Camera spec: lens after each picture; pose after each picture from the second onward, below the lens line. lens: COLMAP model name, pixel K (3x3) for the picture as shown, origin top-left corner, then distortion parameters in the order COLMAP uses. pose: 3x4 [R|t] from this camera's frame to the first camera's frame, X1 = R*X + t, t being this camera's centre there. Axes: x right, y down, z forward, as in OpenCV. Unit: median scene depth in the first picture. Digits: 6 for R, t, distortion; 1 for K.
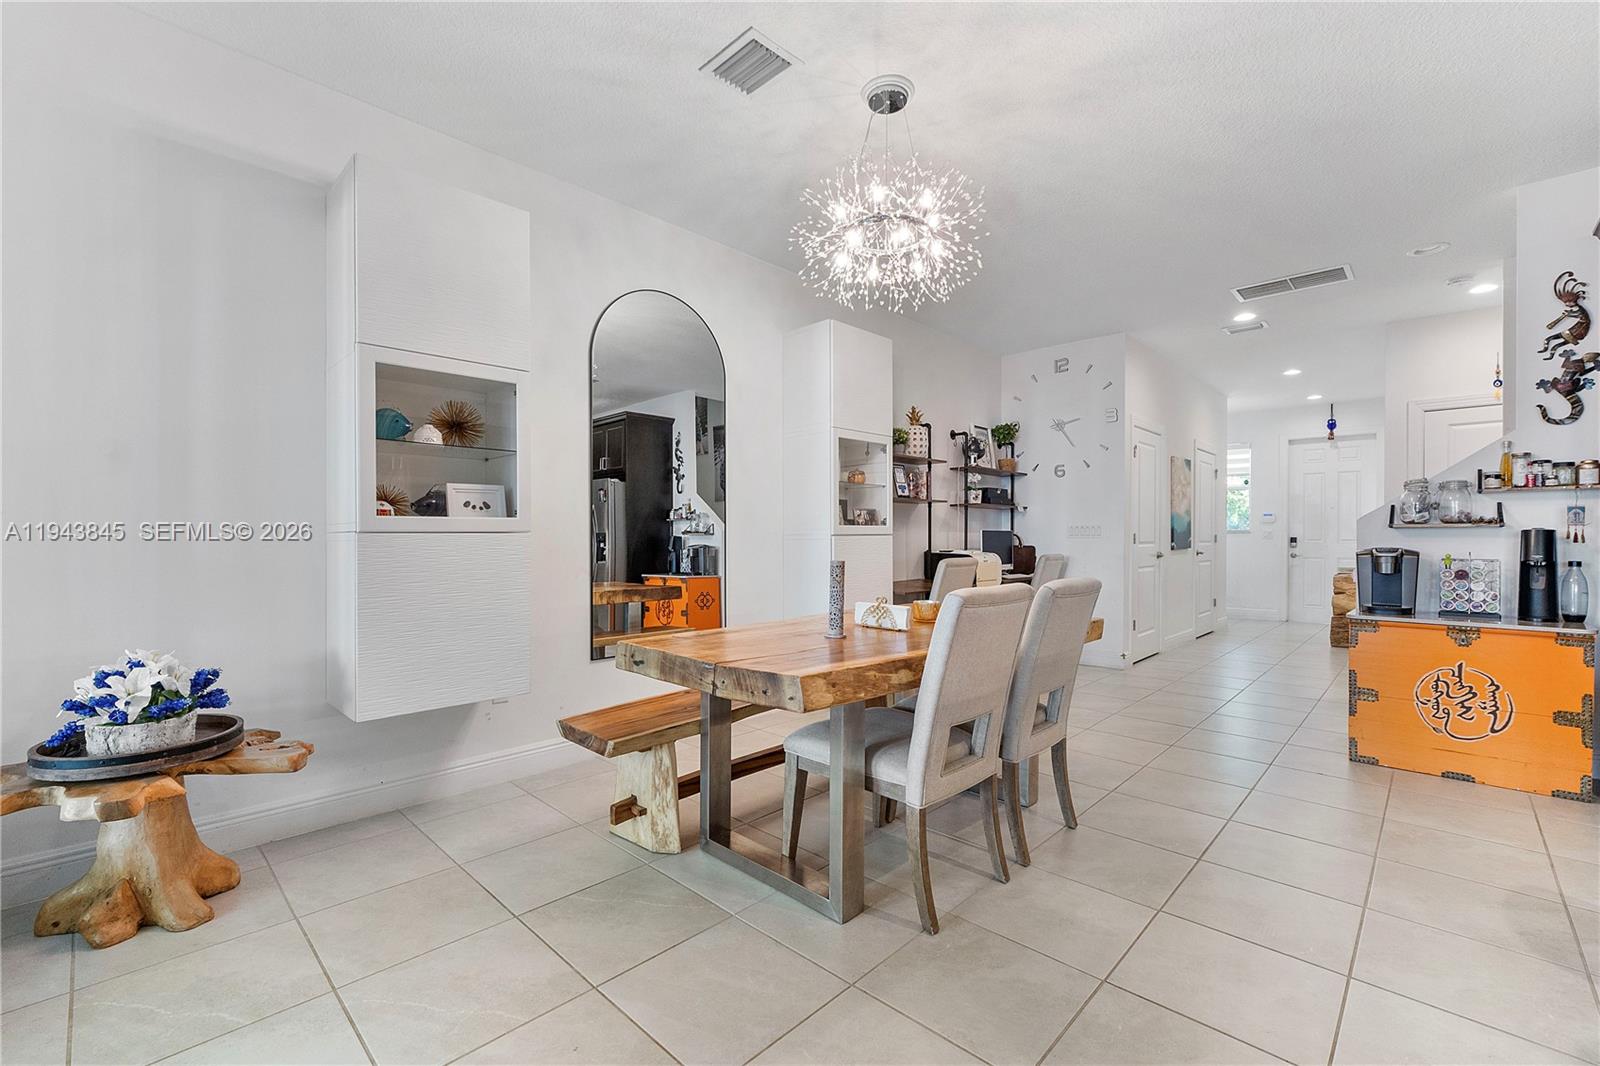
lens RADIAL K [[679.4, 0, 803.6], [0, 679.4, 534.9], [0, 0, 1]] dist [-0.008003, 0.000718]
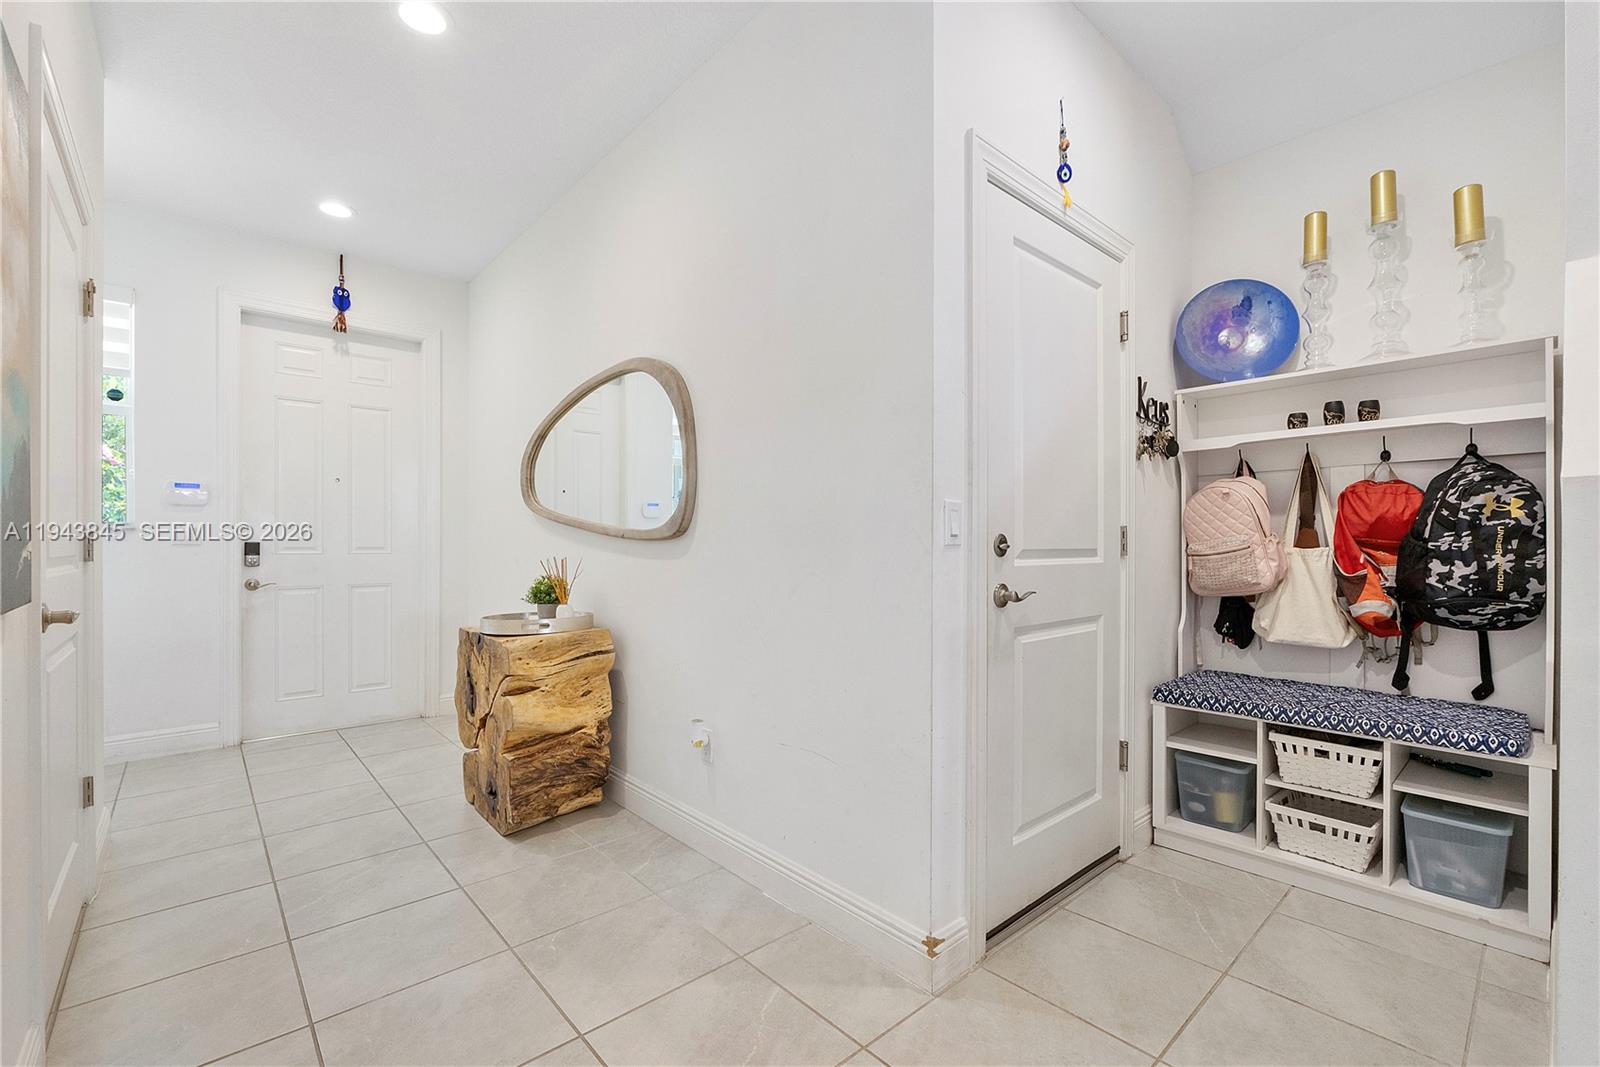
lens RADIAL K [[679.4, 0, 798.8], [0, 679.4, 539.6], [0, 0, 1]] dist [-0.008003, 0.000718]
pose [[0.081706, -0.001391, 0.996656, 0.263781], [0.000914, 0.999999, 0.001320, 0.001240], [-0.996656, 0.000803, 0.081707, 0.498996]]
